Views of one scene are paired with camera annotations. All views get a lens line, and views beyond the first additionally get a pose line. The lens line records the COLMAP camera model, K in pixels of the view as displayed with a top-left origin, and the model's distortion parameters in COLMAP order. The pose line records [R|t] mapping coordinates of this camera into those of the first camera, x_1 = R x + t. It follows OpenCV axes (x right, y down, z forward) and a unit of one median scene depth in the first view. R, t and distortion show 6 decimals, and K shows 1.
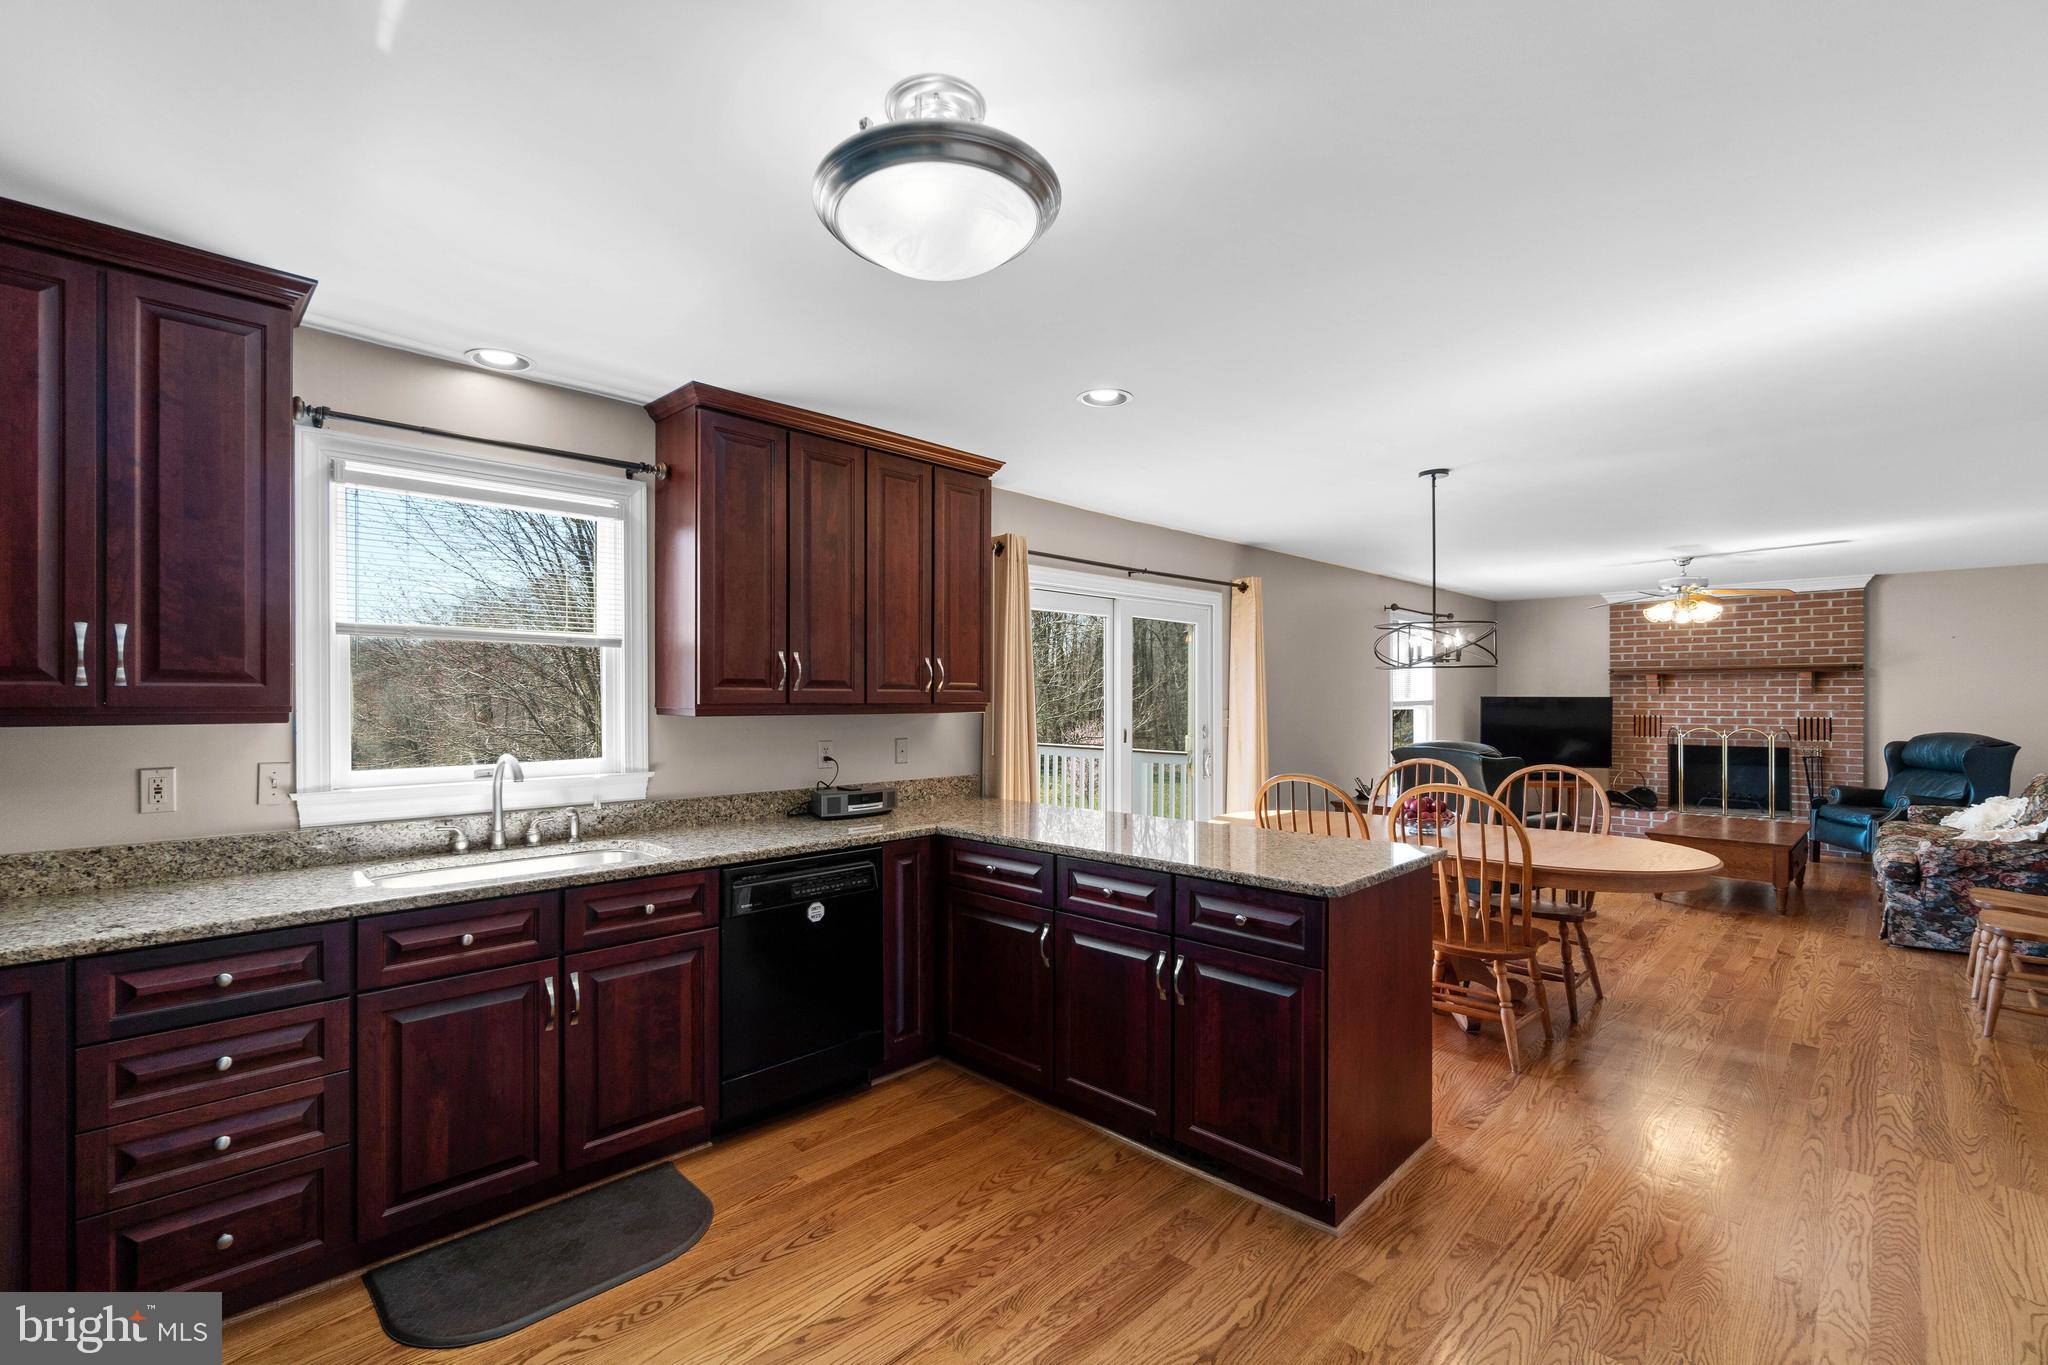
lens RADIAL K [[888.5, 0, 1002.9], [0, 888.5, 697.9], [0, 0, 1]] dist [-0.004283, 0.000858]
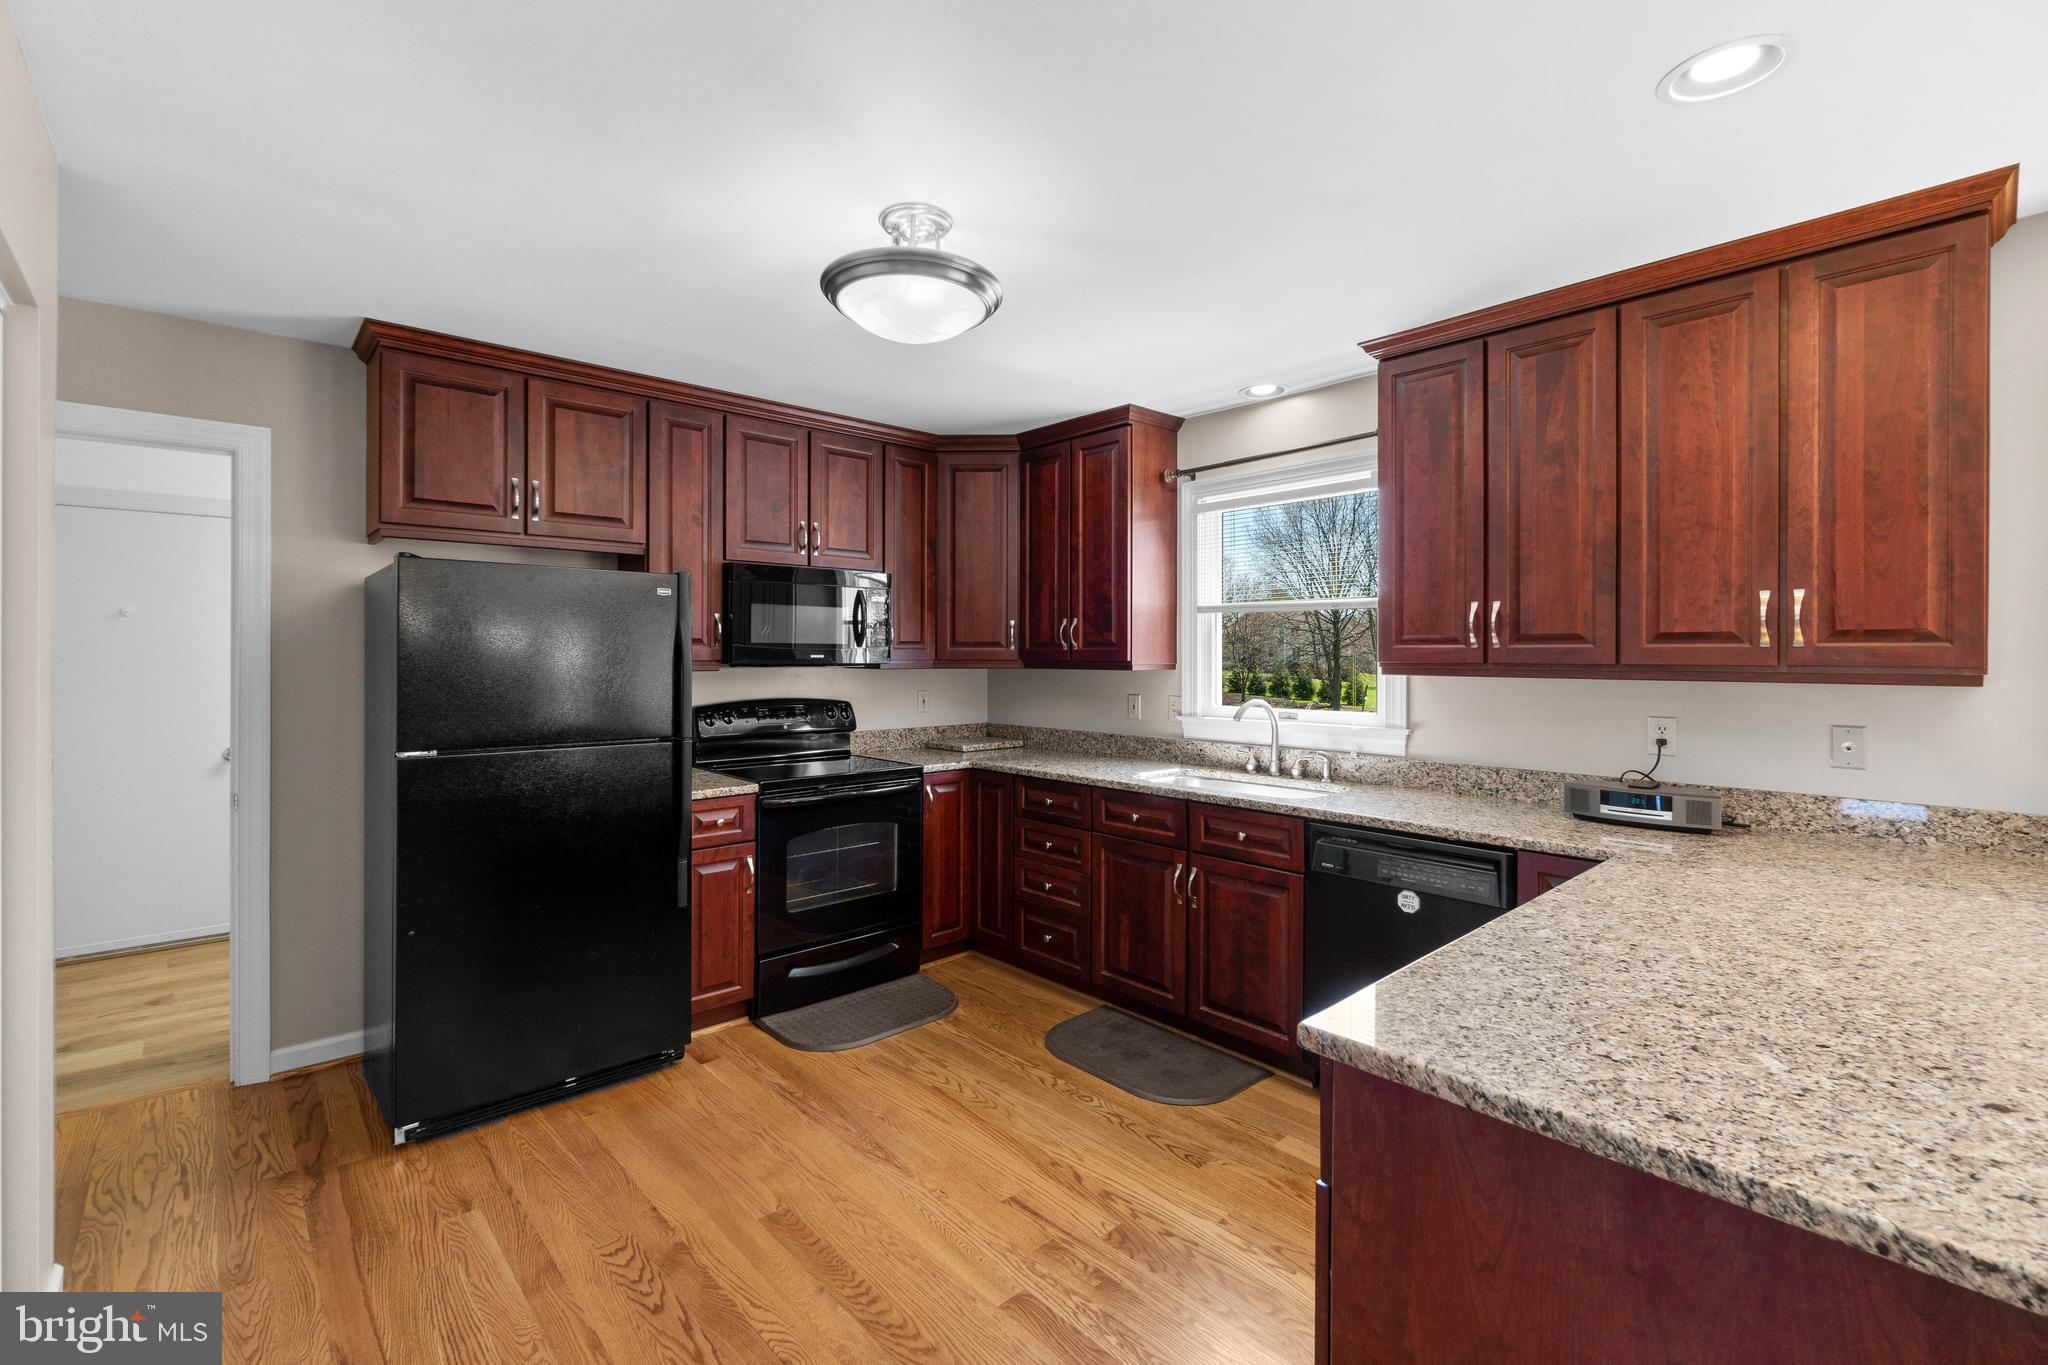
lens RADIAL K [[888.5, 0, 1023.9], [0, 888.5, 656.9], [0, 0, 1]] dist [-0.004283, 0.000858]
pose [[-0.031991, 0.001565, -0.999487, 0.326762], [-0.003505, 0.999992, 0.001678, 0.000164], [0.999482, 0.003557, -0.031986, 0.314819]]
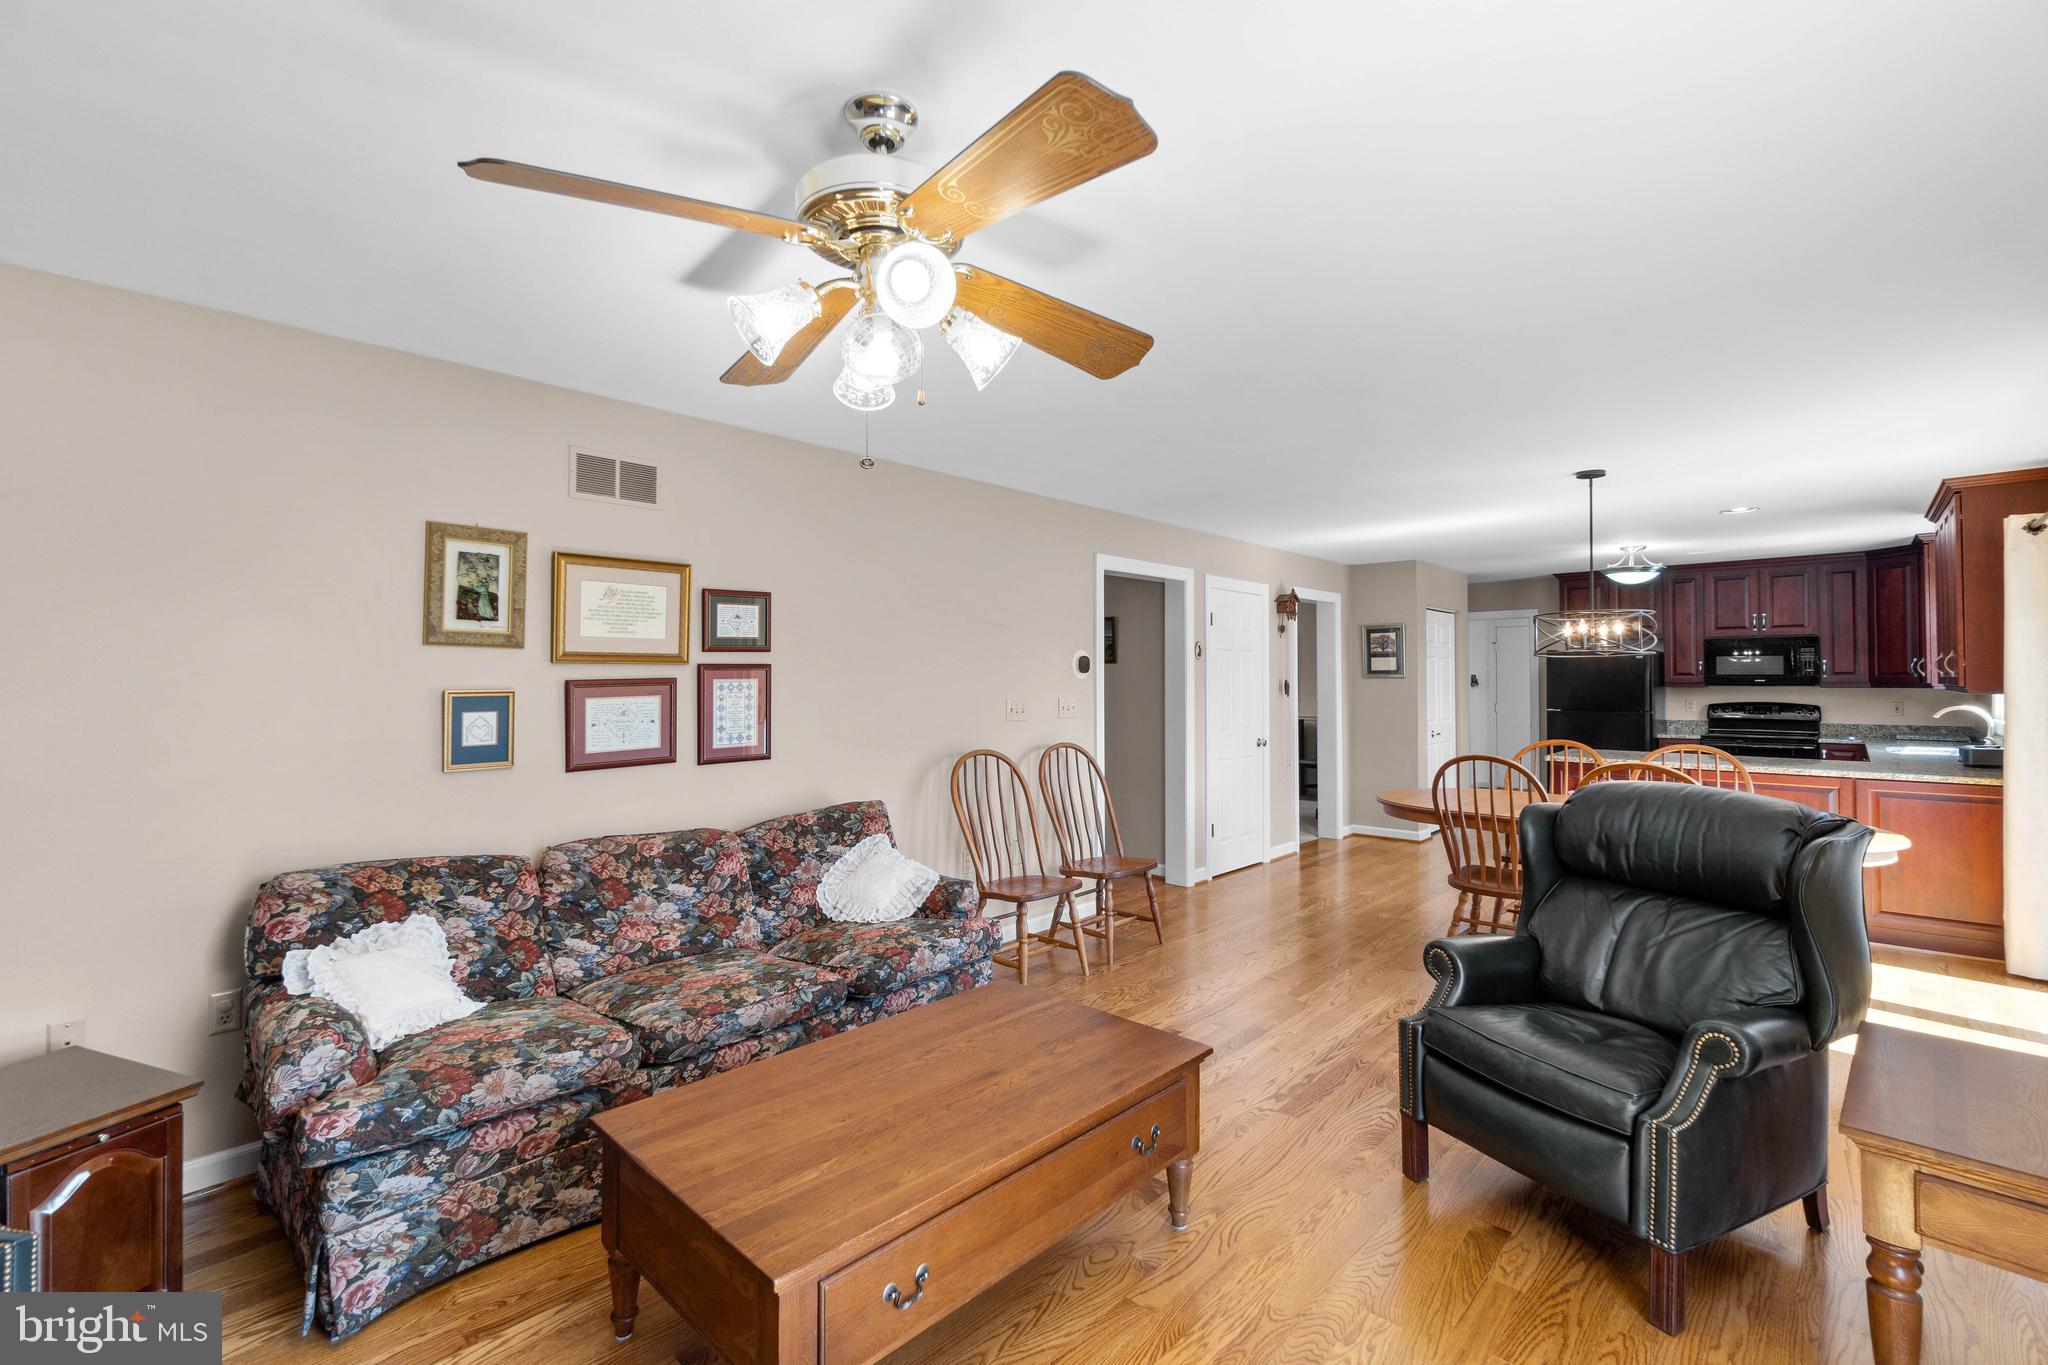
lens RADIAL K [[888.5, 0, 1025.7], [0, 888.5, 668.7], [0, 0, 1]] dist [-0.004283, 0.000858]
pose [[-0.998941, 0.001733, -0.045975, 0.800766], [0.002192, 0.999948, -0.009937, -0.005321], [0.045955, -0.010028, -0.998893, 1.347099]]
